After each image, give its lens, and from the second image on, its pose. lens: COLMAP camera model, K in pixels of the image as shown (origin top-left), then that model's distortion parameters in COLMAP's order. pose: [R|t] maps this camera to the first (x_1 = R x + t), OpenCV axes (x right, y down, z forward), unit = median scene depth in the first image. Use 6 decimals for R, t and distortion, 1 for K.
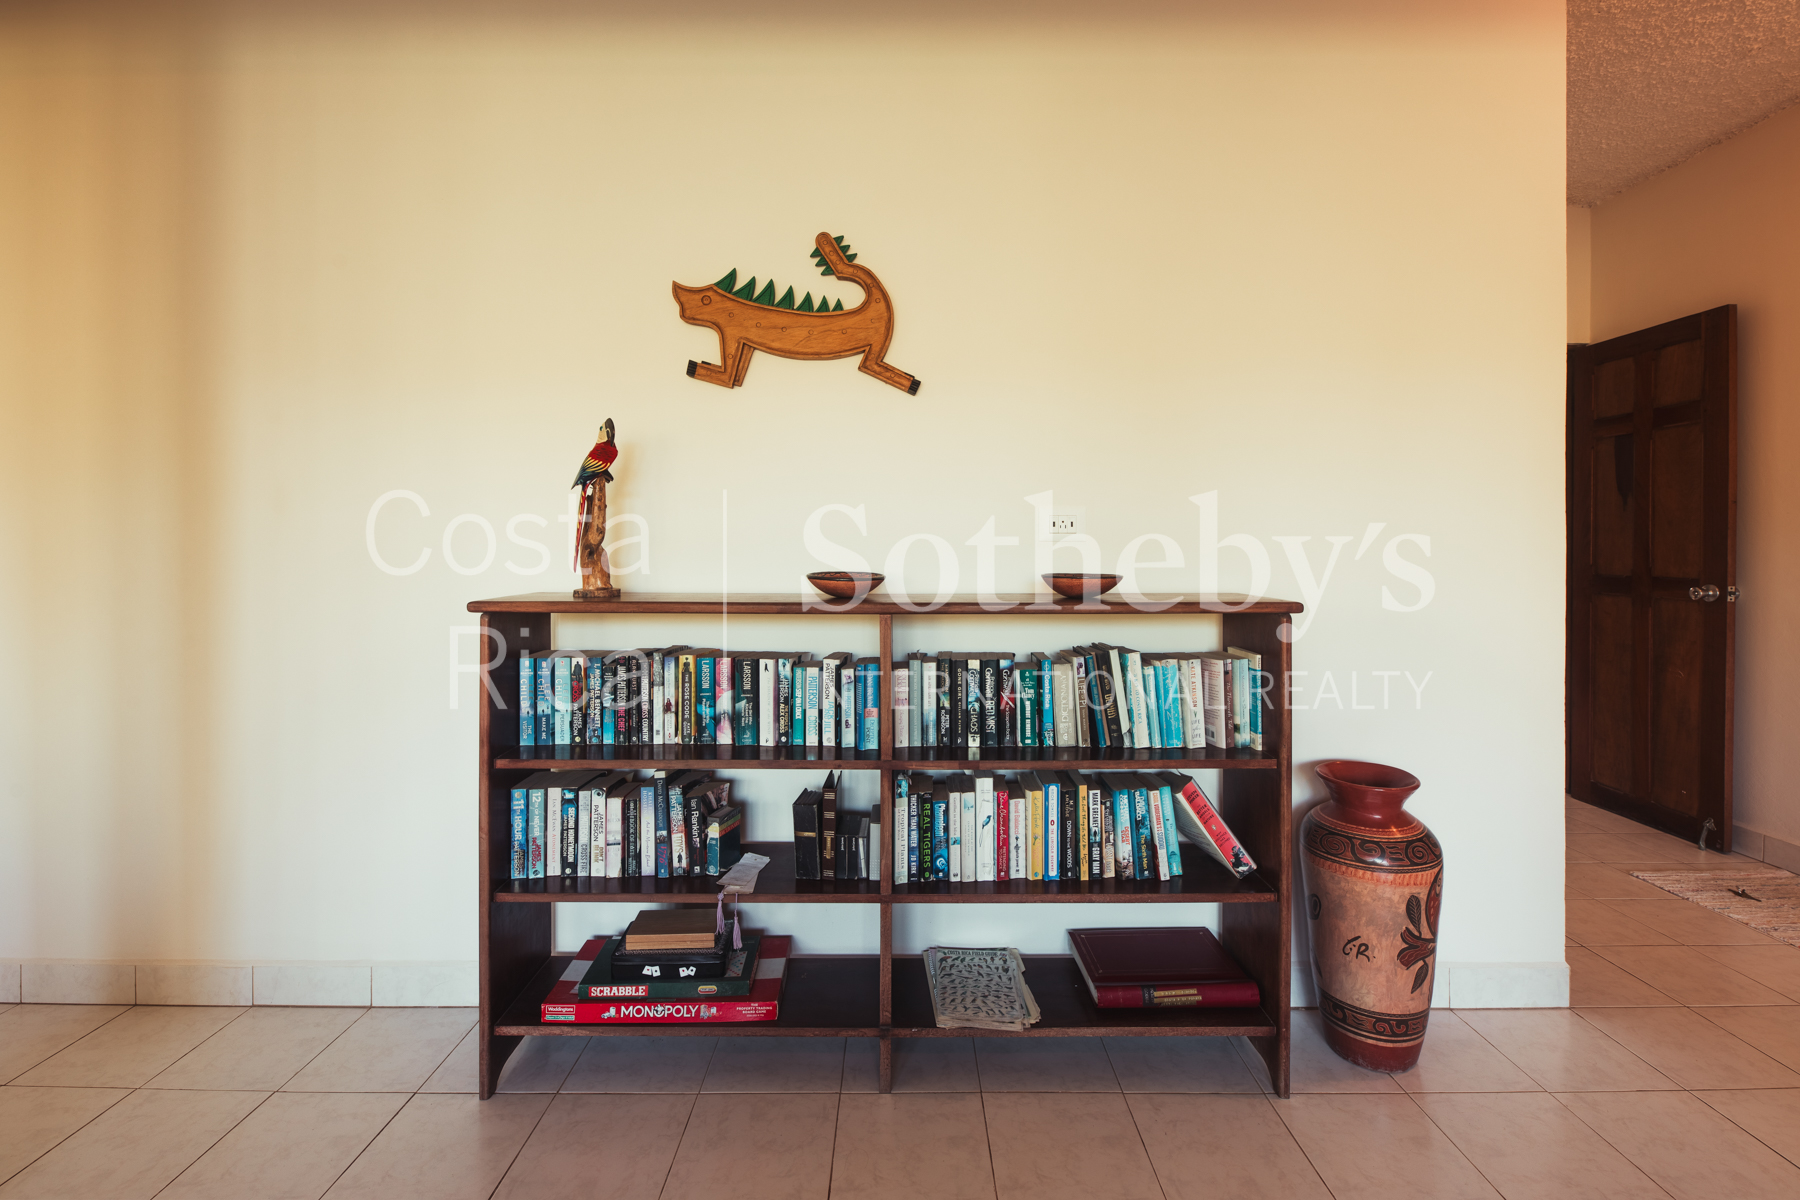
lens RADIAL K [[721.4, 0, 857.8], [0, 721.4, 566.4], [0, 0, 1]] dist [0.010596, -0.007263]
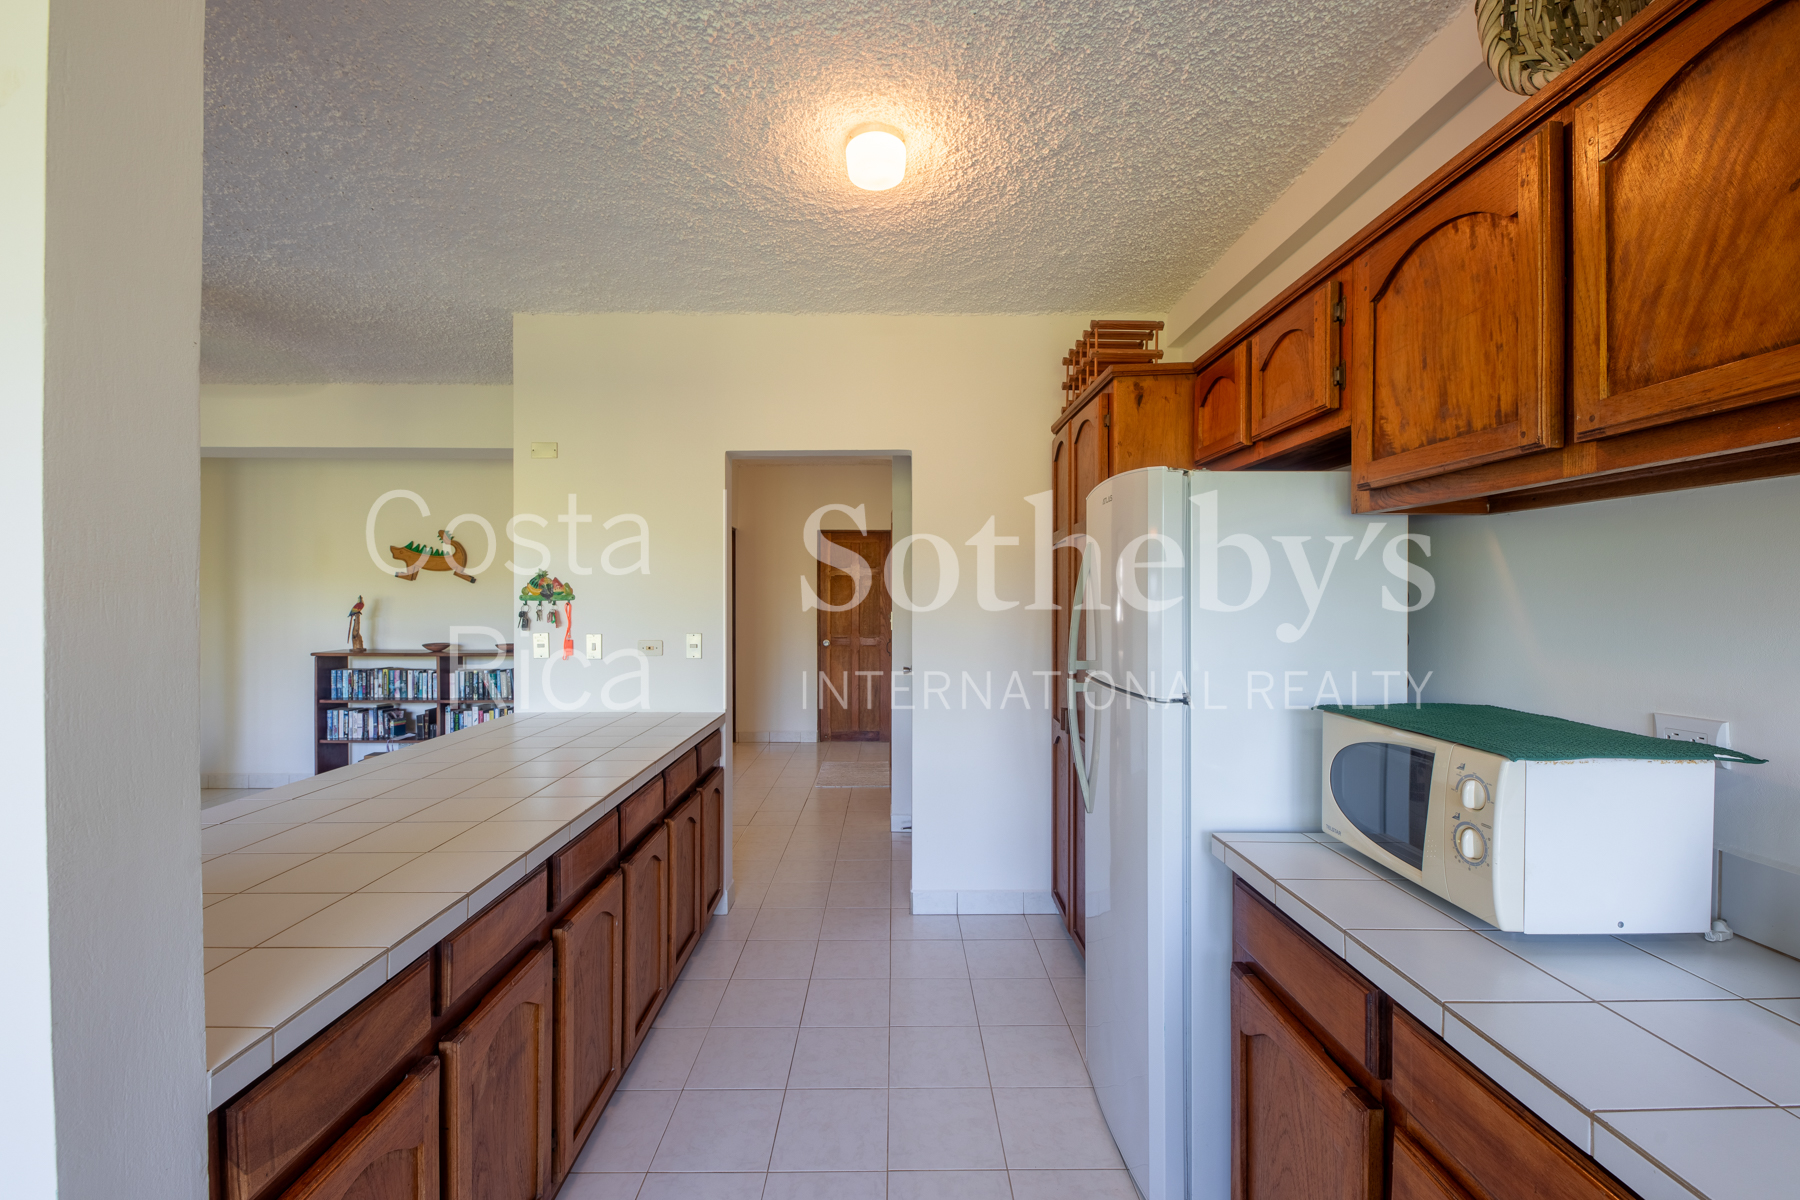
lens RADIAL K [[721.4, 0, 908.7], [0, 721.4, 599.2], [0, 0, 1]] dist [0.010596, -0.007263]
pose [[0.999915, -0.002104, 0.012880, 2.036245], [0.002201, 0.999969, -0.007521, -0.157787], [-0.012864, 0.007549, 0.999889, -2.230311]]
